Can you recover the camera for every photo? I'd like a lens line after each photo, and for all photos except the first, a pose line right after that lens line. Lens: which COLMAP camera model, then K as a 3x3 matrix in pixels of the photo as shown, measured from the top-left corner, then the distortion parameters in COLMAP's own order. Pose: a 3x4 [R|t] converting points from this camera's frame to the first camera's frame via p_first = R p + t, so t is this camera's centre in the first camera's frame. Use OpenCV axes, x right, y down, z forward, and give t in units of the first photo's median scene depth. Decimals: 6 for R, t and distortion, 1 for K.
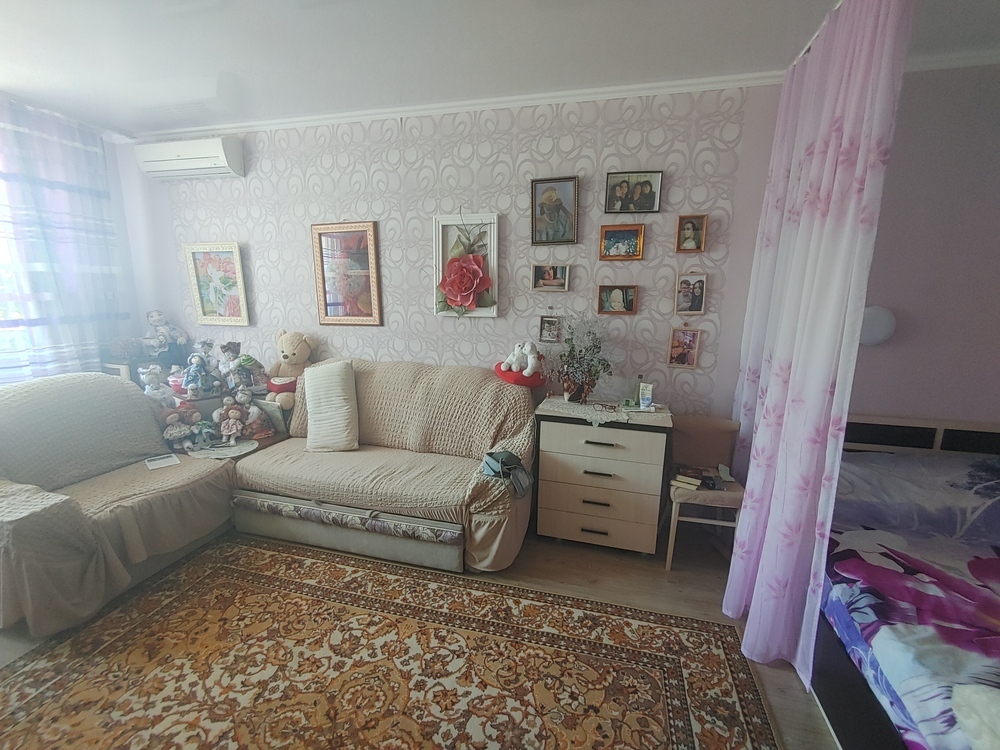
lens RADIAL K [[438.3, 0, 499.4], [0, 438.3, 378.7], [0, 0, 1]] dist [-0.003486, 0.002417]
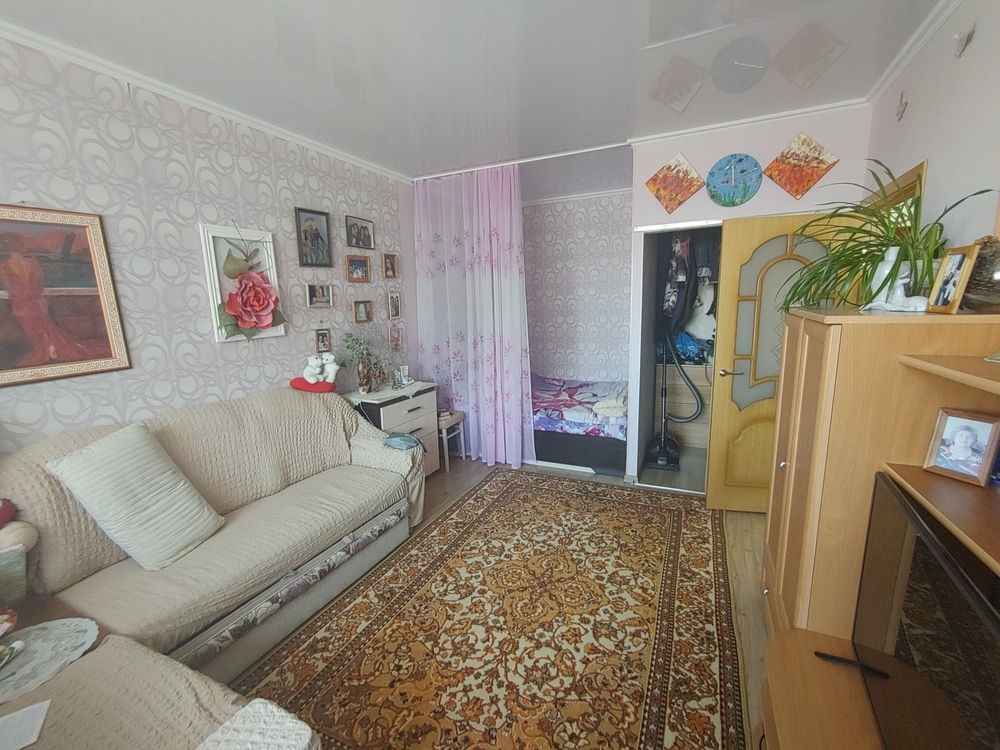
lens RADIAL K [[438.3, 0, 497.3], [0, 438.3, 378.6], [0, 0, 1]] dist [-0.003486, 0.002417]
pose [[0.182612, -0.193655, 0.963925, -1.002412], [0.225536, 0.962517, 0.150645, -0.095563], [-0.956967, 0.189890, 0.219443, 0.368652]]
